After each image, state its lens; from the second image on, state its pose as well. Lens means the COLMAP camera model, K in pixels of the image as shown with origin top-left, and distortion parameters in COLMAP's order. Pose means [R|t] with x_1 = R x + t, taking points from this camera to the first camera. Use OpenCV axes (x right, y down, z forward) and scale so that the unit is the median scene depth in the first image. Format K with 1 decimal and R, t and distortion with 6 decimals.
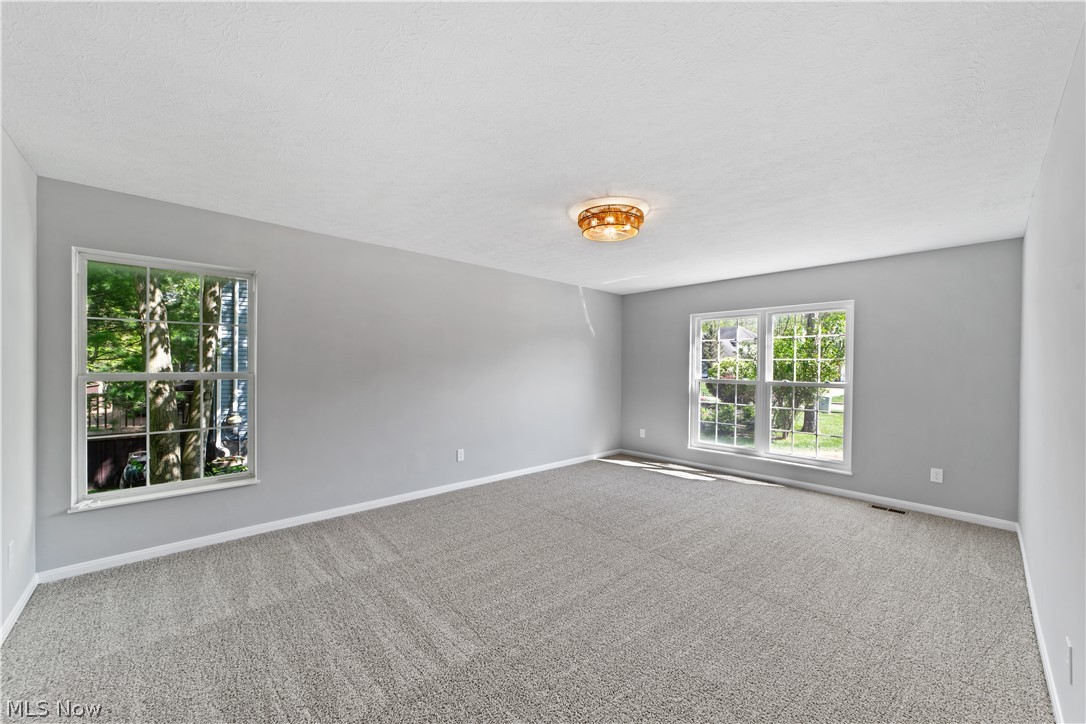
lens RADIAL K [[421.4, 0, 543.1], [0, 421.4, 369.3], [0, 0, 1]] dist [-0.007544, 0.003157]
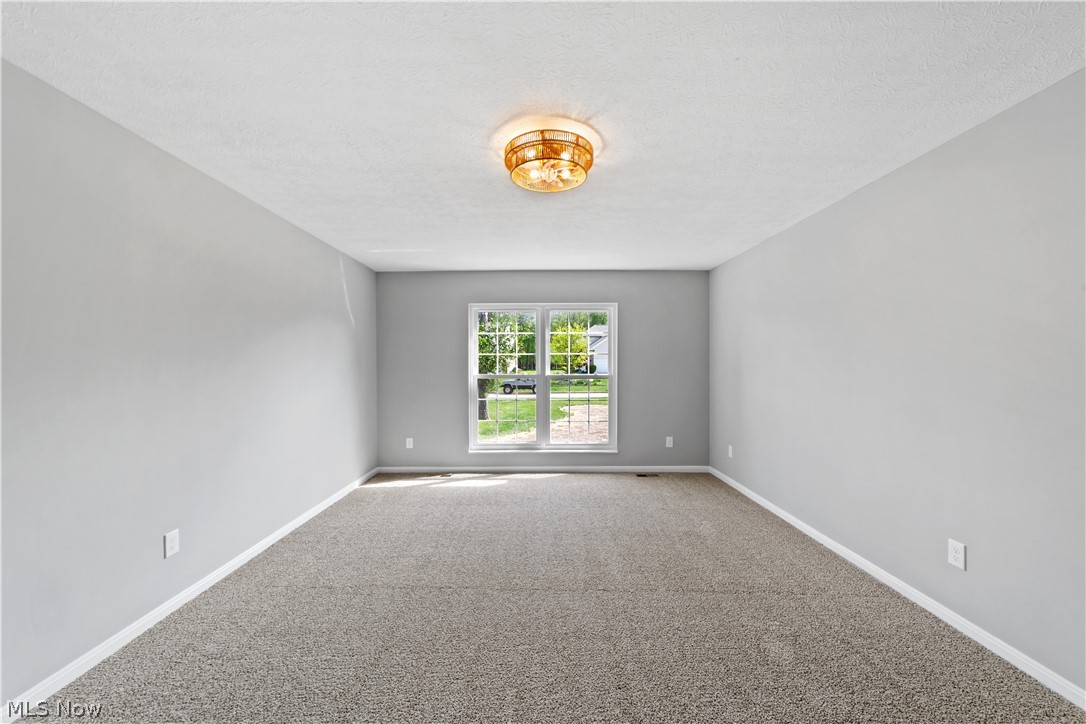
lens RADIAL K [[421.4, 0, 539.3], [0, 421.4, 365.7], [0, 0, 1]] dist [-0.007544, 0.003157]
pose [[0.677867, -0.015768, 0.735016, -0.260537], [0.015614, 0.999853, 0.007049, -0.001666], [-0.735019, 0.006698, 0.678013, 0.344096]]
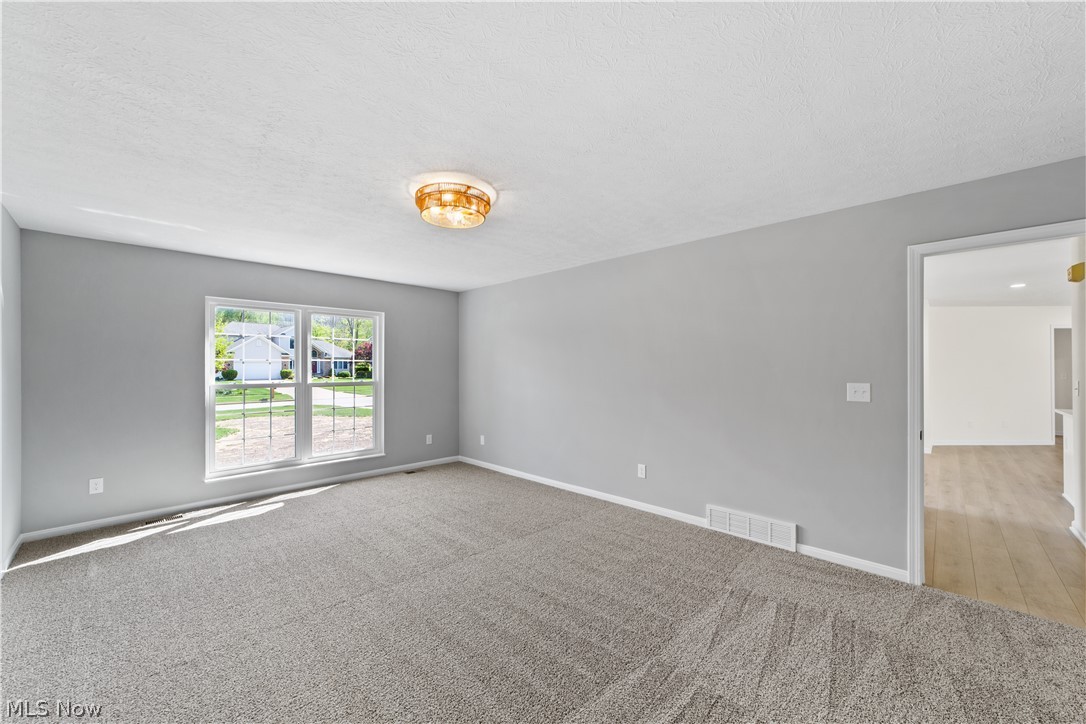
lens RADIAL K [[421.4, 0, 540.0], [0, 421.4, 363.9], [0, 0, 1]] dist [-0.007544, 0.003157]
pose [[-0.042074, -0.003017, 0.999110, -0.482698], [0.010407, 0.999940, 0.003458, -0.013072], [-0.999060, 0.010543, -0.042040, 0.567883]]
